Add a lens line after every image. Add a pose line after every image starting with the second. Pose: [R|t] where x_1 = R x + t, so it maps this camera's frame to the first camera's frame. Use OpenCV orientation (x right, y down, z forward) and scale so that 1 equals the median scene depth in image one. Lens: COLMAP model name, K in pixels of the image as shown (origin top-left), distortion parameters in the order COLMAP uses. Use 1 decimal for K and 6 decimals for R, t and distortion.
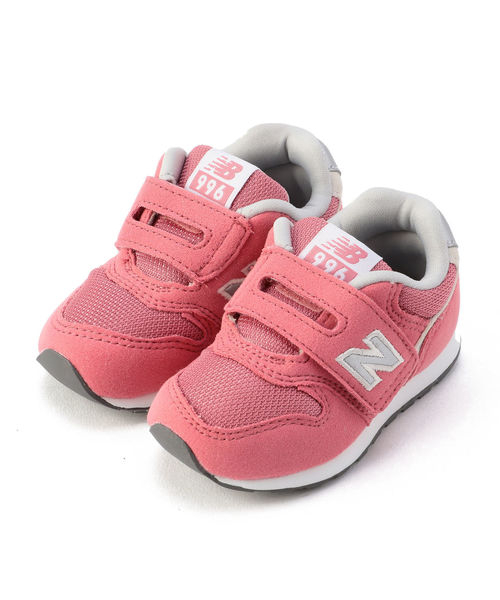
lens RADIAL K [[1421.4, 0, 250.1], [0, 1421.4, 299.2], [0, 0, 1]] dist [0.053746, 0.000000]
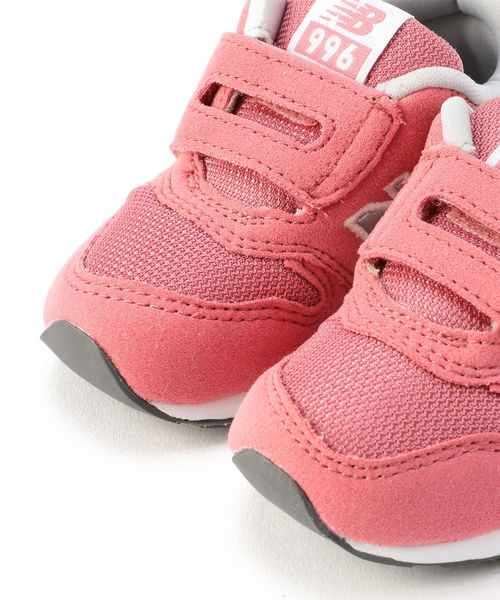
lens RADIAL K [[1421.4, 0, 250.0], [0, 1421.4, 301.0], [0, 0, 1]] dist [0.053746, 0.000000]
pose [[0.999852, -0.000246, -0.017223, -0.052265], [0.000608, 0.999779, 0.021019, 0.014380], [0.017214, -0.021027, 0.999631, 0.408337]]
